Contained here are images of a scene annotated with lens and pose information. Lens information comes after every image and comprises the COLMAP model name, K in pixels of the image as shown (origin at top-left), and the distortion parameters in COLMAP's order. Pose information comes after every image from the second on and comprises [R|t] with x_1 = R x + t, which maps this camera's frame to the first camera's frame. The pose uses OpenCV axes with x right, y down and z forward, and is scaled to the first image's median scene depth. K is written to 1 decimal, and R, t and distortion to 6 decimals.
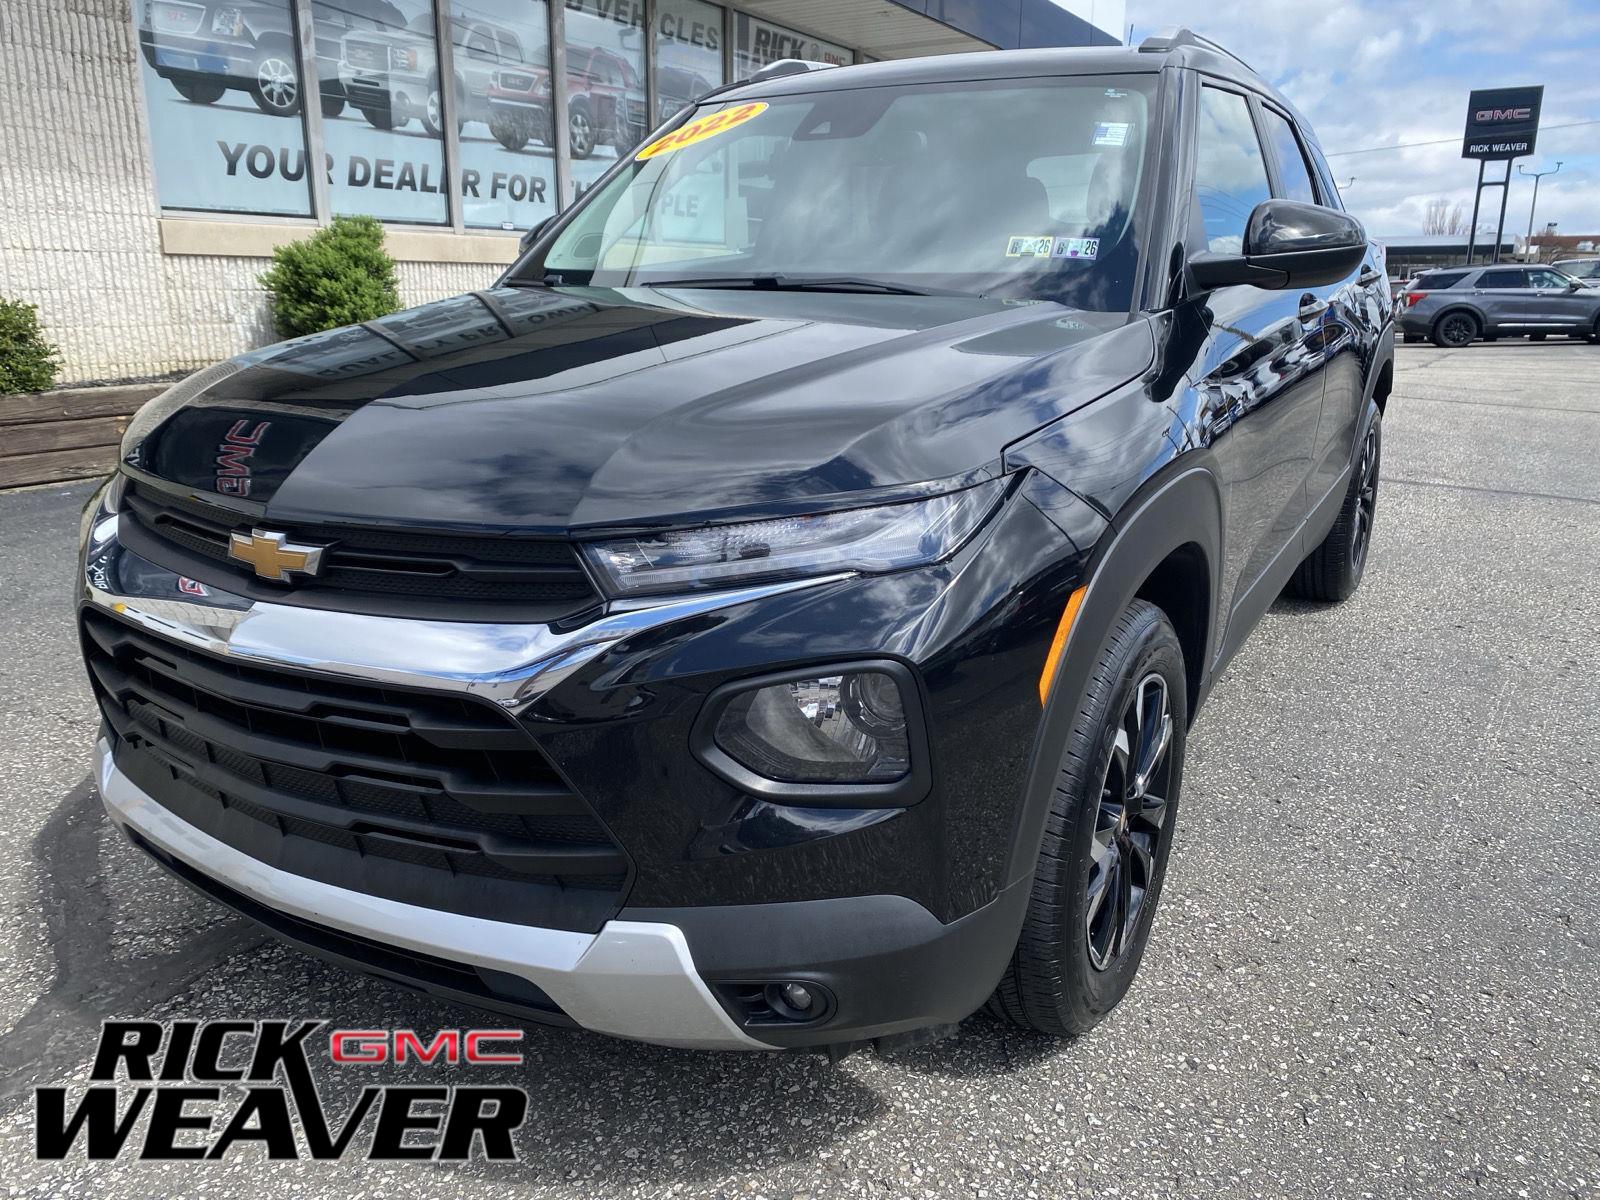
lens RADIAL K [[1219.9, 0, 802.9], [0, 1219.9, 593.0], [0, 0, 1]] dist [0.019075, -0.010863]
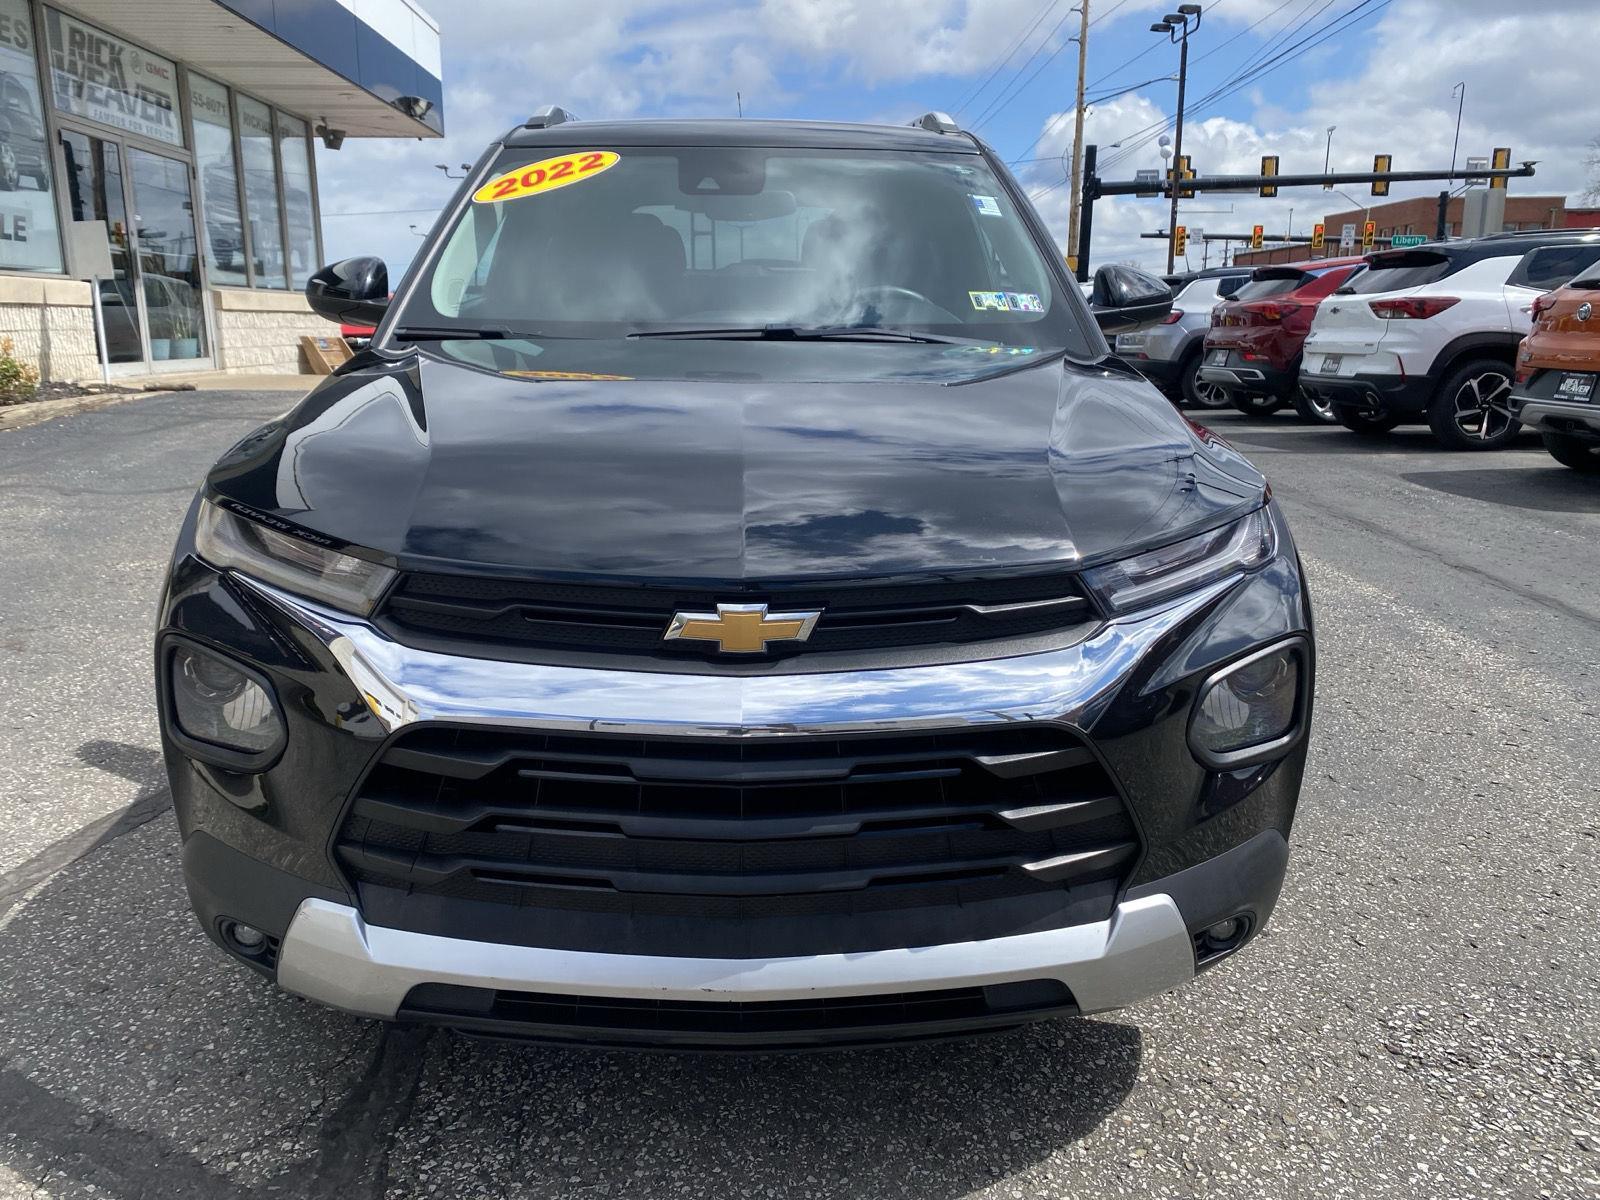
lens RADIAL K [[1230.7, 0, 777.8], [0, 1230.7, 602.4], [0, 0, 1]] dist [0.015287, -0.009686]
pose [[0.847017, -0.122368, 0.517289, -0.205474], [0.132980, 0.990978, 0.016678, -0.014365], [-0.514663, 0.054662, 0.855648, 0.036038]]
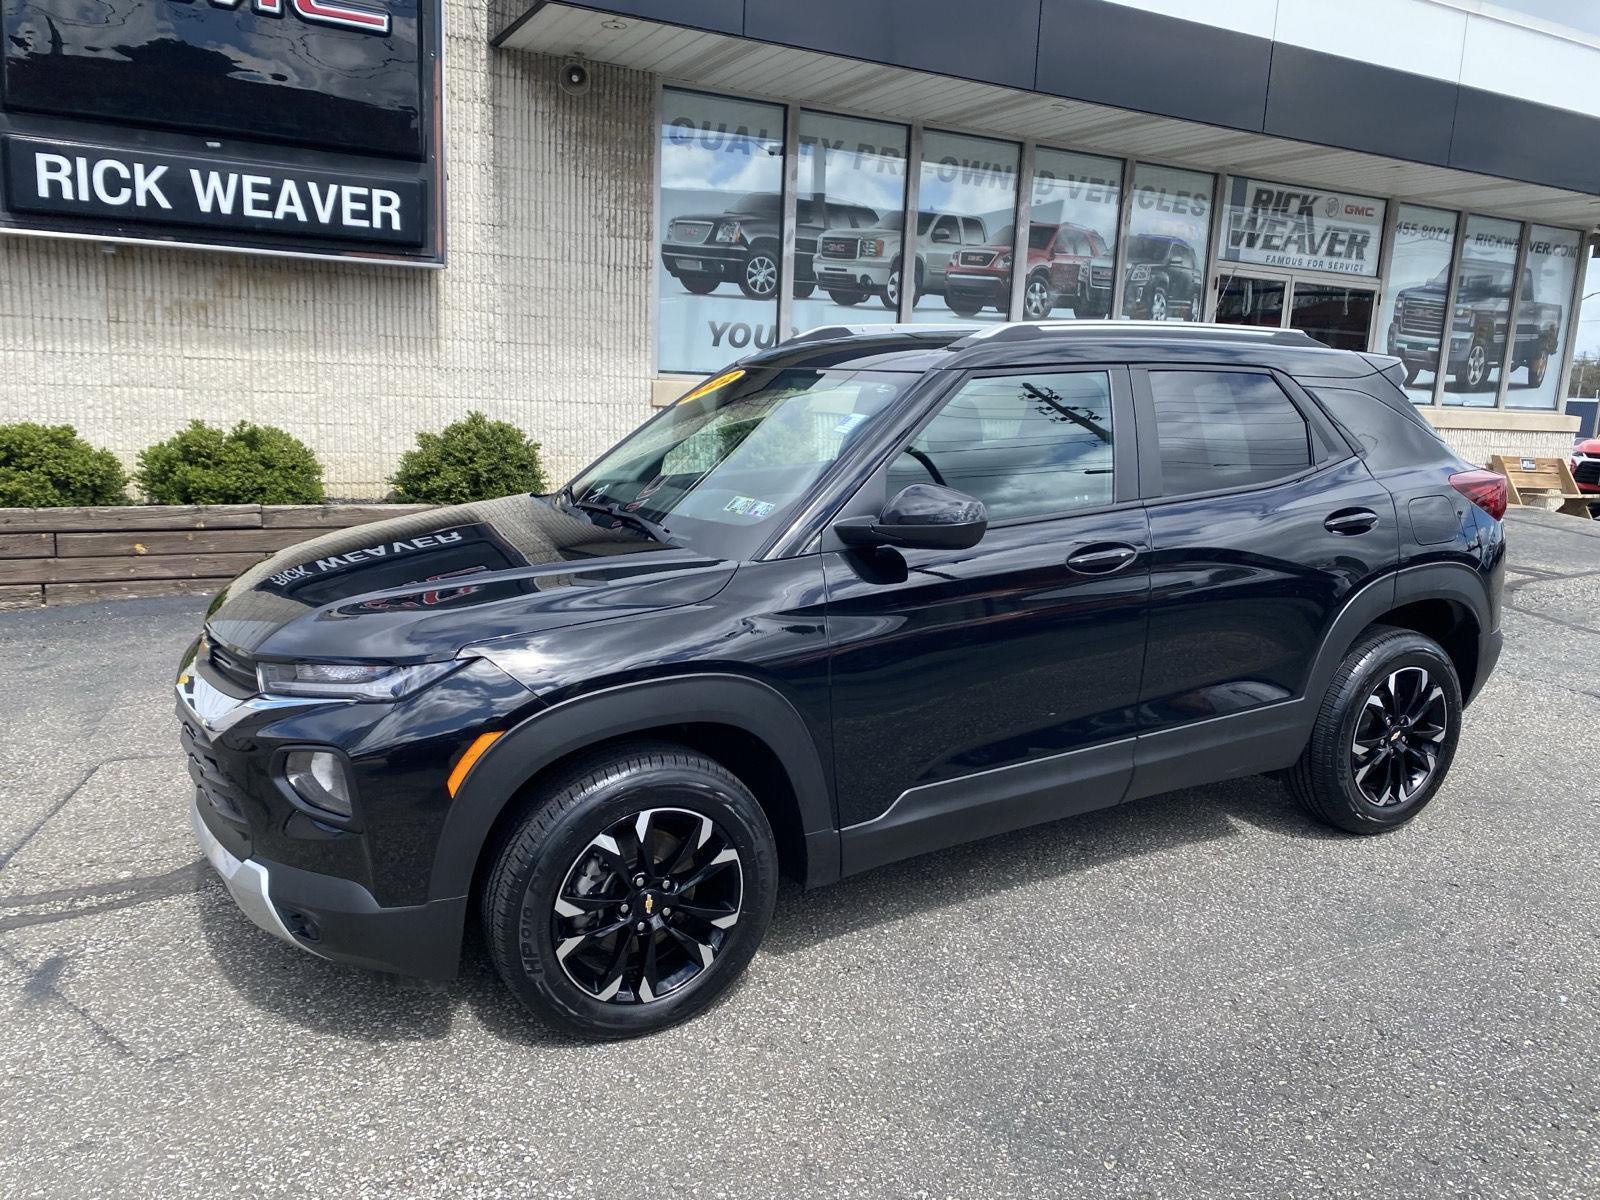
lens RADIAL K [[1208.1, 0, 775.8], [0, 1208.1, 603.3], [0, 0, 1]] dist [0.025697, -0.008155]
pose [[0.855058, 0.122958, -0.503744, 0.306816], [-0.161115, 0.986393, -0.032710, -0.041981], [0.492868, 0.109129, 0.863234, -0.059474]]
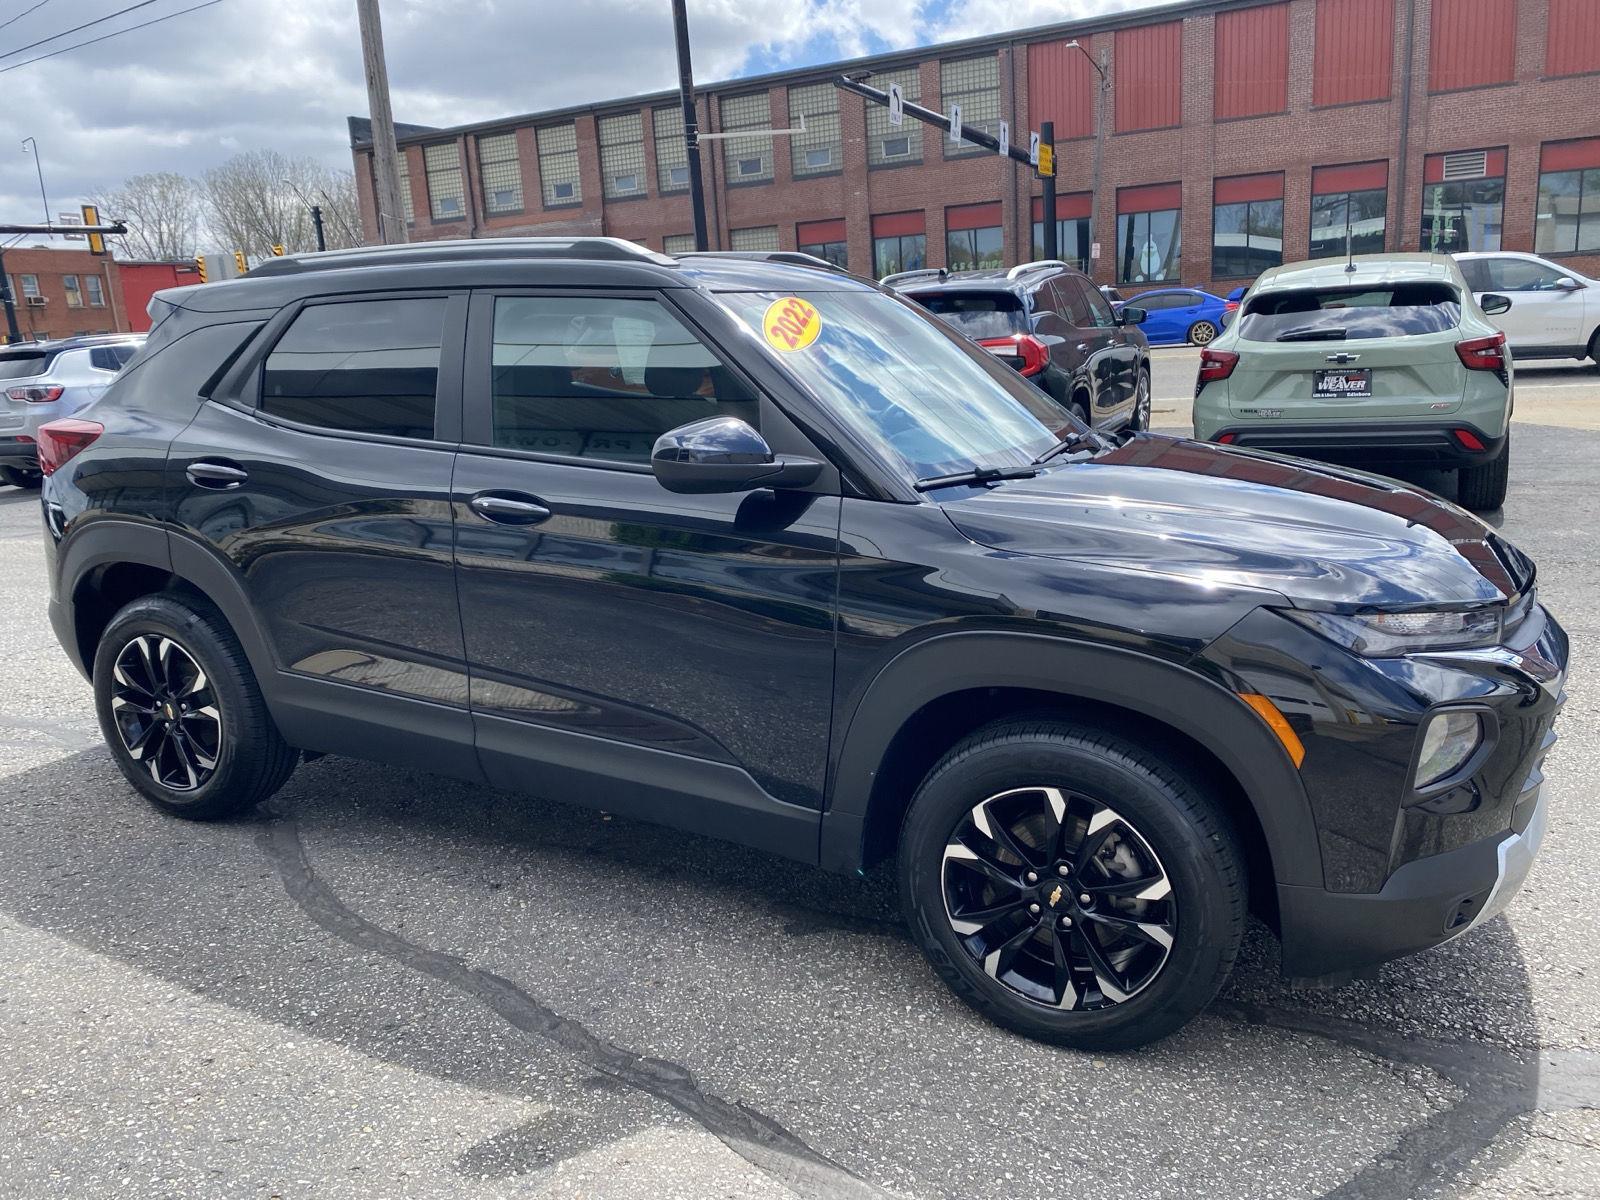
lens RADIAL K [[1219.9, 0, 802.9], [0, 1219.9, 593.0], [0, 0, 1]] dist [0.019075, -0.010863]
pose [[-0.080220, -0.216139, 0.973062, -0.472634], [0.297947, 0.926377, 0.230332, -0.171014], [-0.951206, 0.308398, -0.009916, 0.457912]]
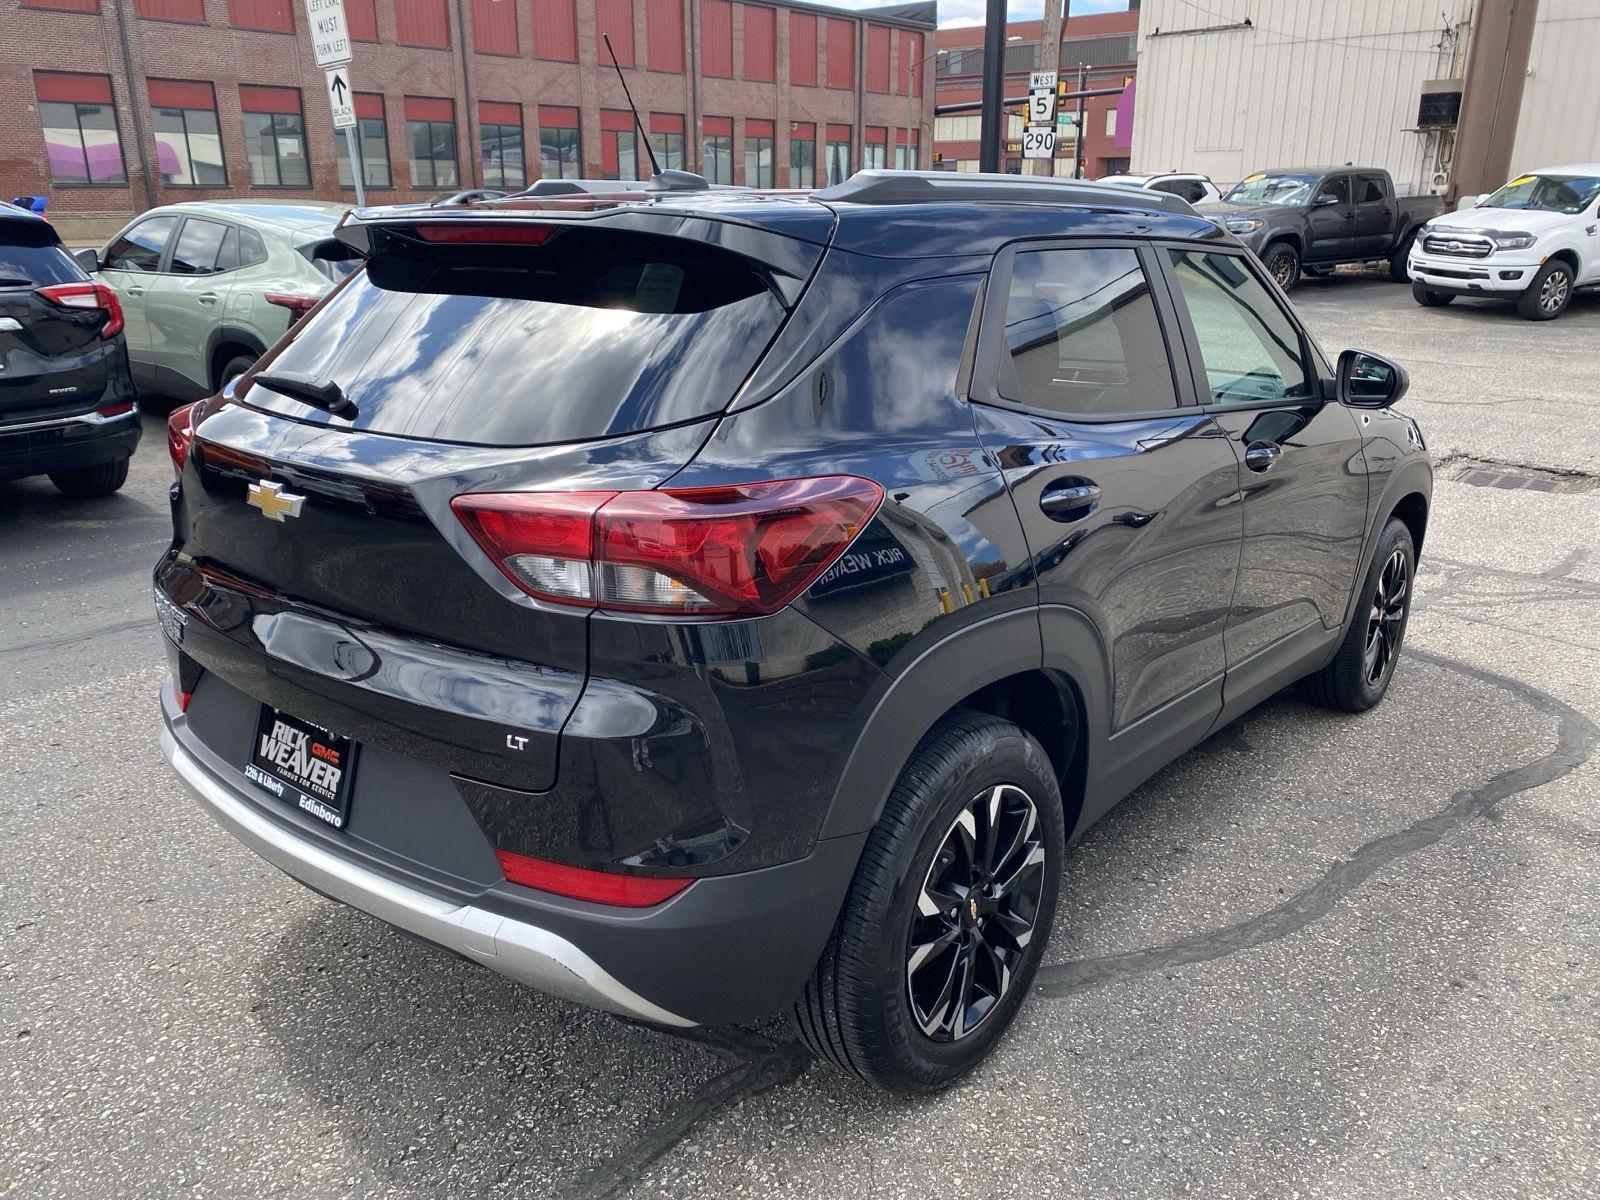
lens RADIAL K [[1219.9, 0, 802.9], [0, 1219.9, 593.0], [0, 0, 1]] dist [0.019075, -0.010863]
pose [[-0.990342, -0.047264, 0.130341, 0.063858], [0.028775, 0.849566, 0.526697, -0.329308], [-0.135627, 0.525361, -0.840001, 0.967768]]
